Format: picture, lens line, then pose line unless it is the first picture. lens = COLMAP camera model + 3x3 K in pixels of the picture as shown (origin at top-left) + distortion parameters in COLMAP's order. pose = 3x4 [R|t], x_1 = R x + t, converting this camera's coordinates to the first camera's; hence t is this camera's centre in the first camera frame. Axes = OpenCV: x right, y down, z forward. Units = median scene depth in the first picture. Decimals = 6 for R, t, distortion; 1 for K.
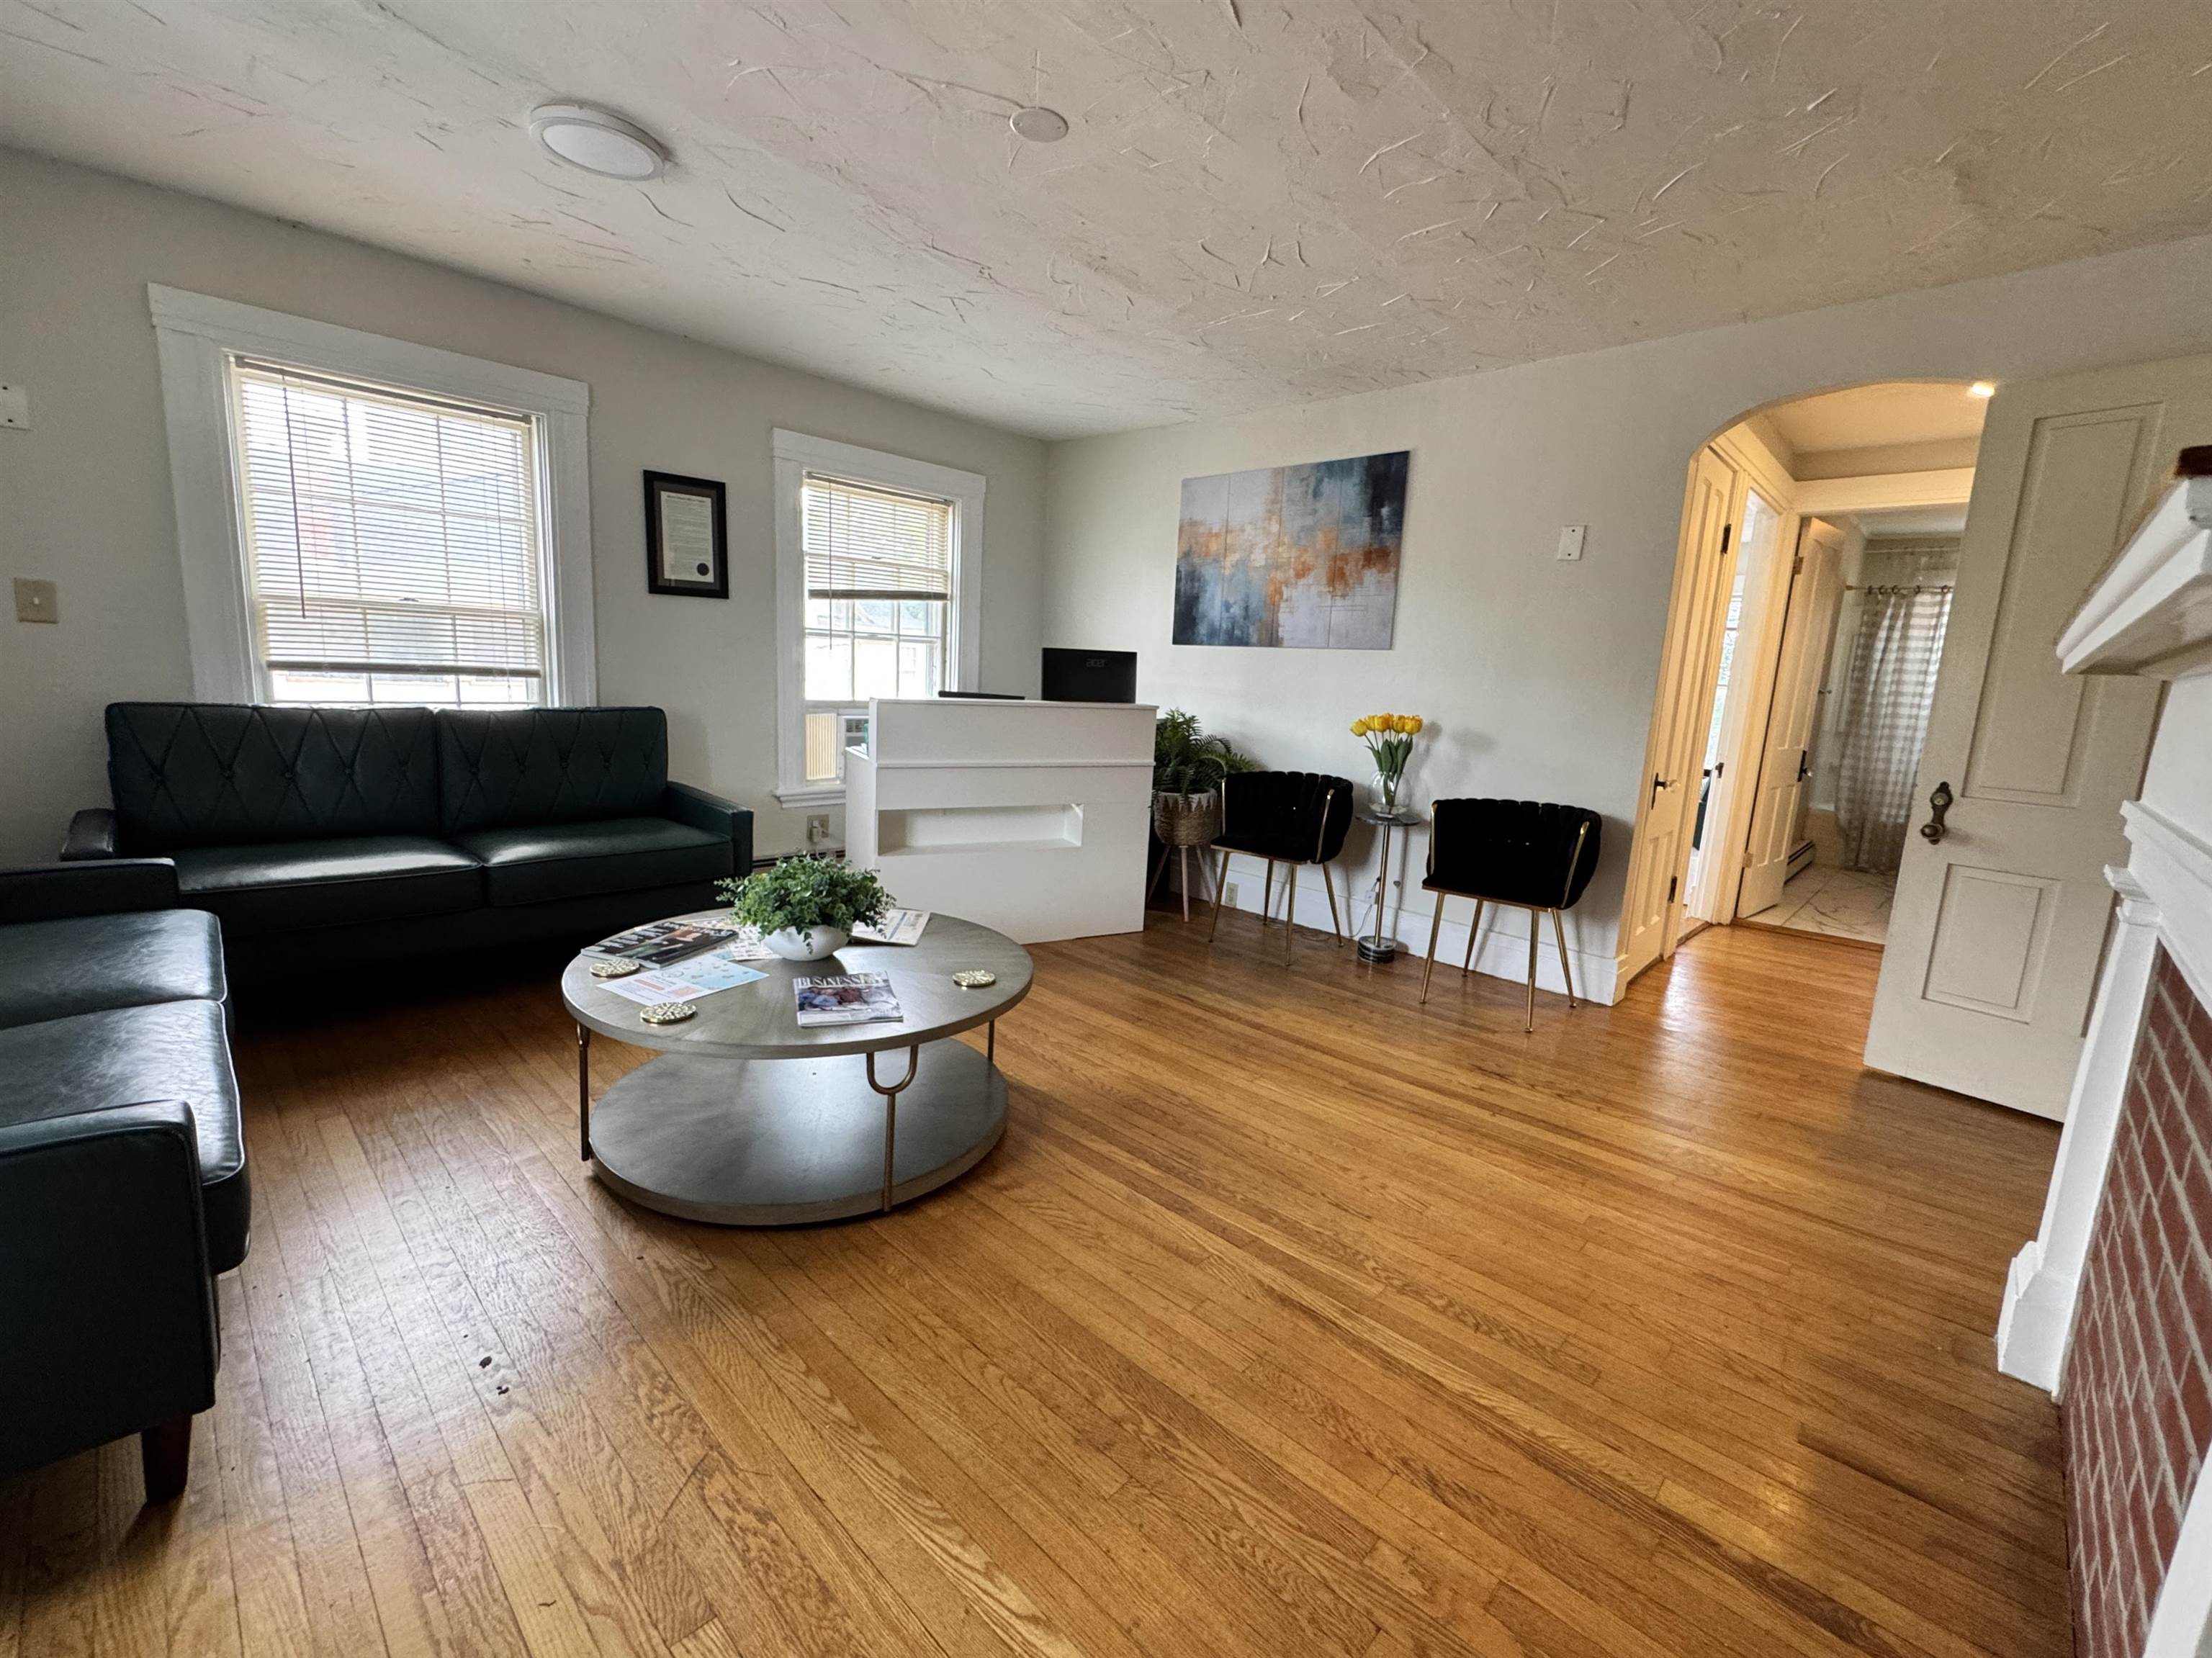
lens RADIAL K [[934.8, 0, 1106.0], [0, 934.8, 829.0], [0, 0, 1]] dist [-0.000580, 0.000128]
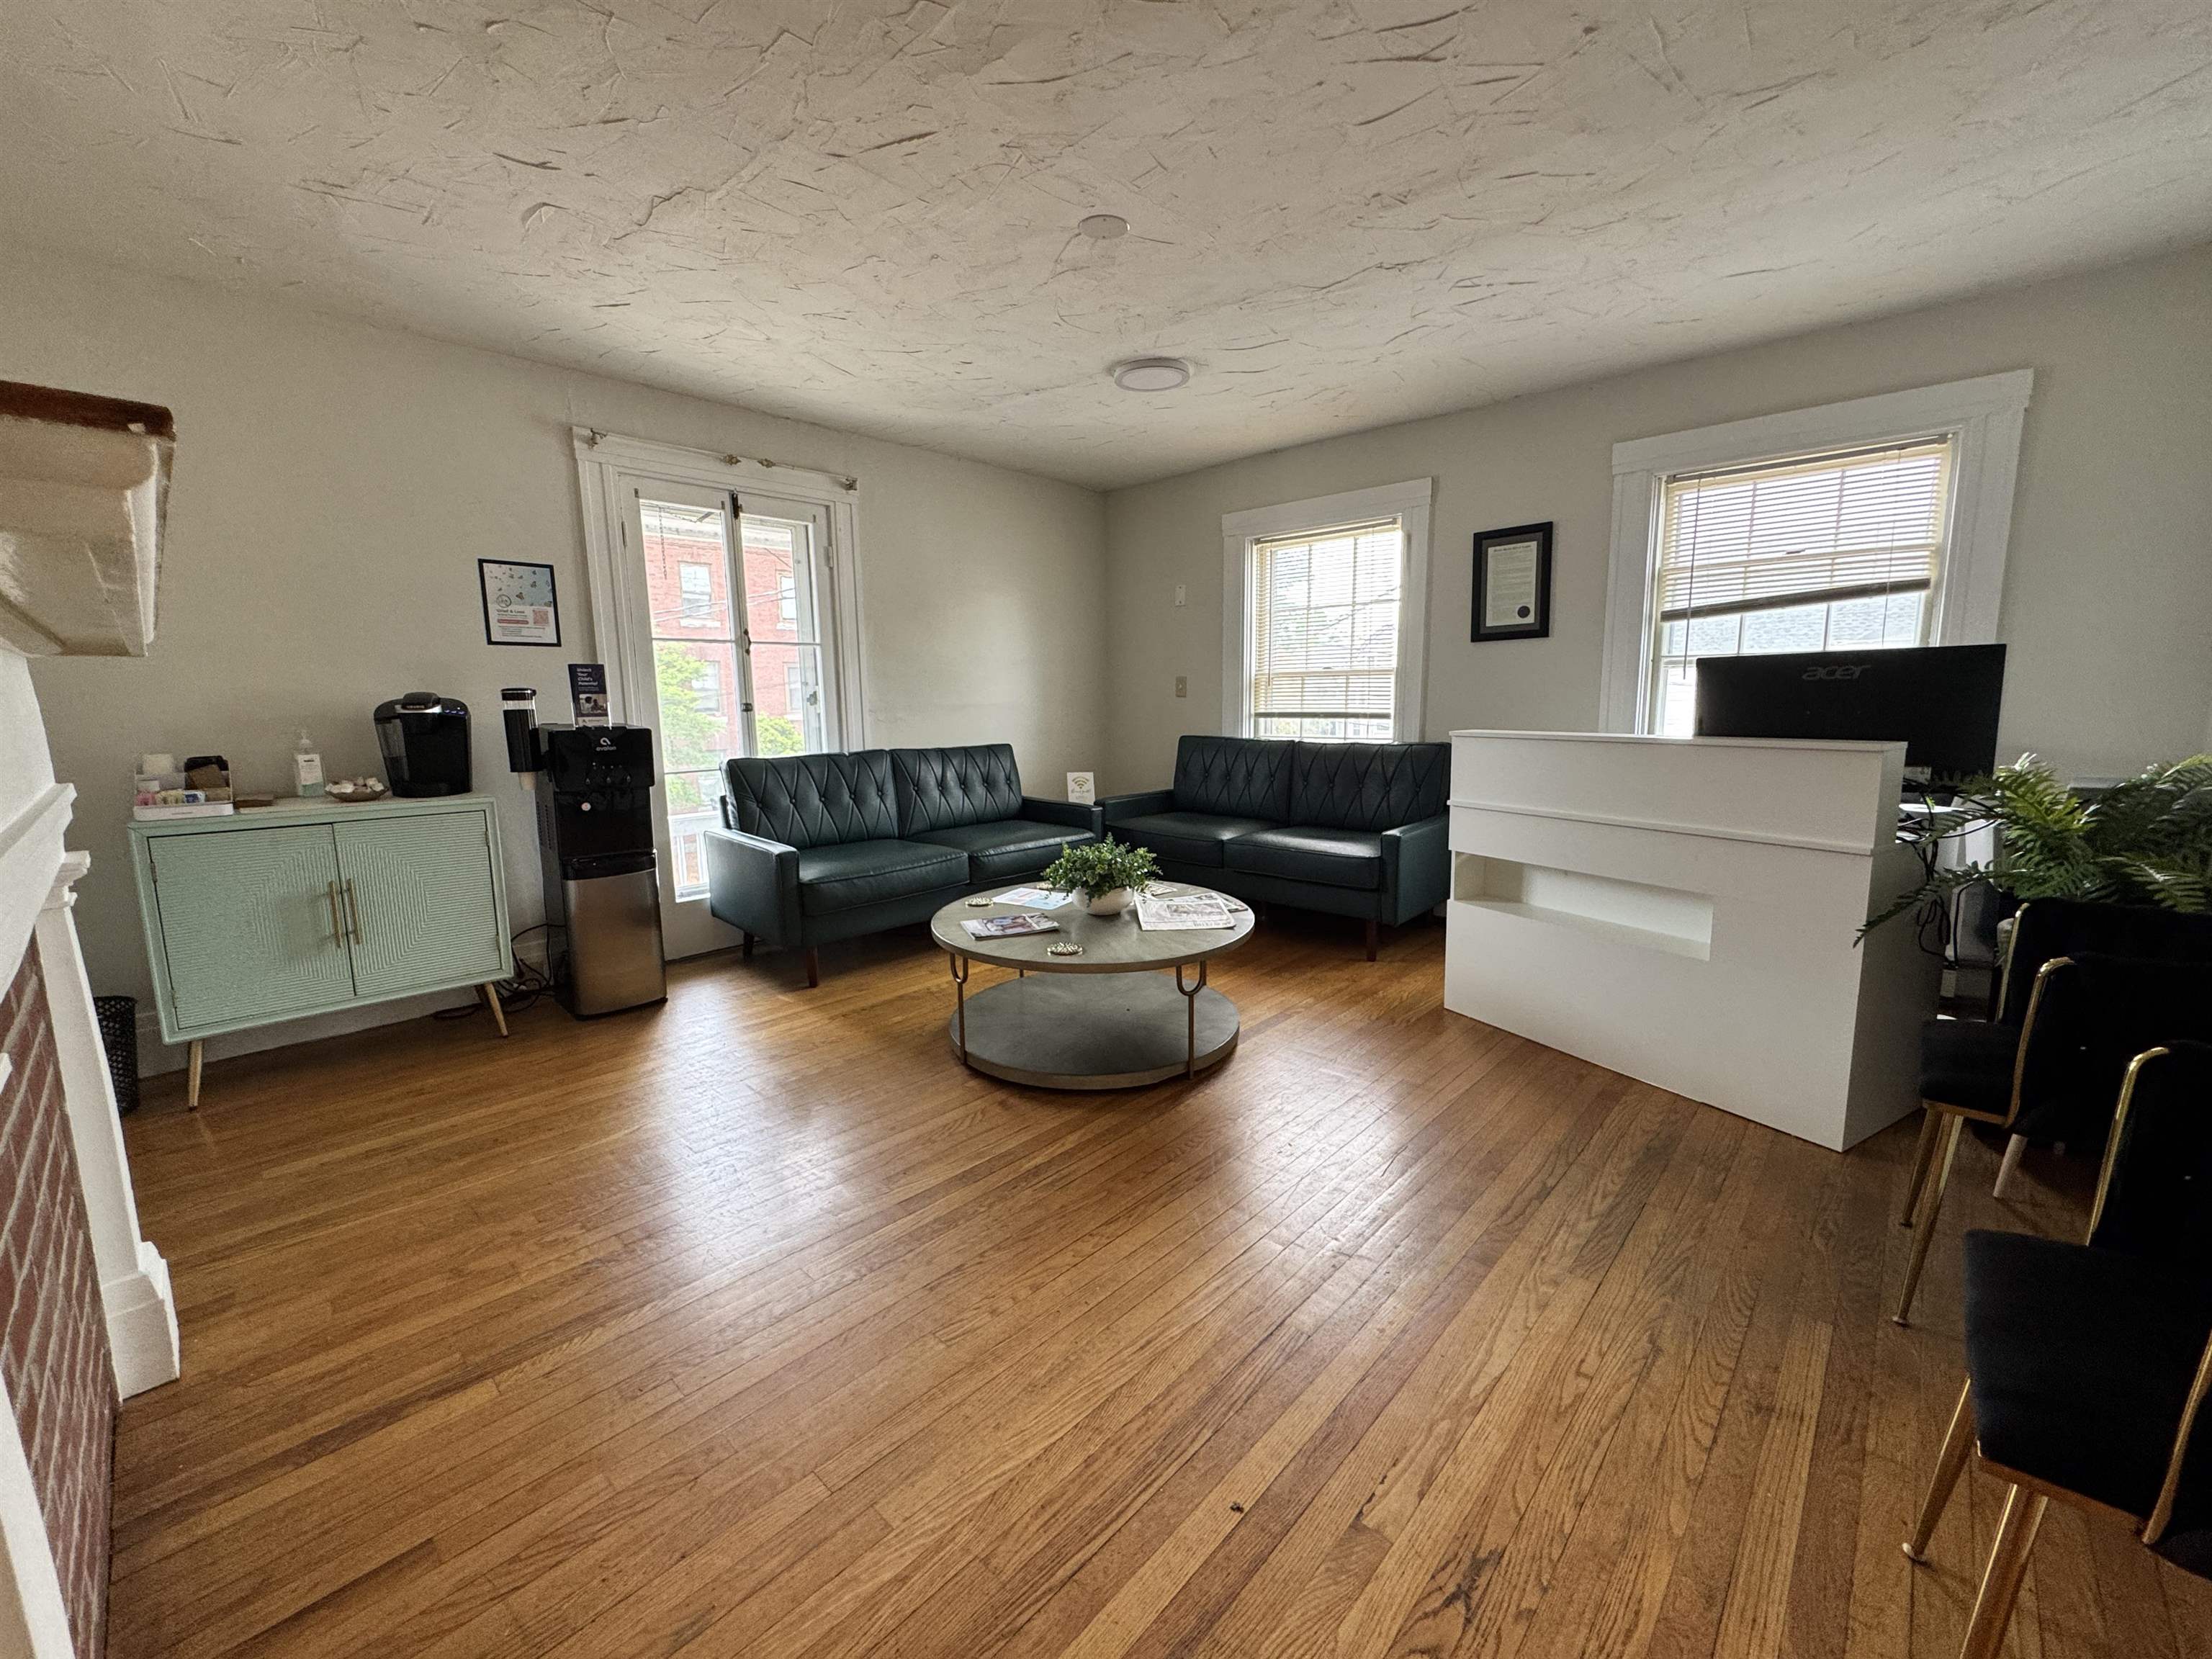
lens RADIAL K [[886.5, 0, 1108.0], [0, 886.5, 825.4], [0, 0, 1]] dist [-0.001503, 0.000509]
pose [[0.014414, 0.095007, -0.995372, 0.631270], [-0.155777, 0.983534, 0.091621, -0.072074], [0.987687, 0.153735, 0.028977, 0.625669]]
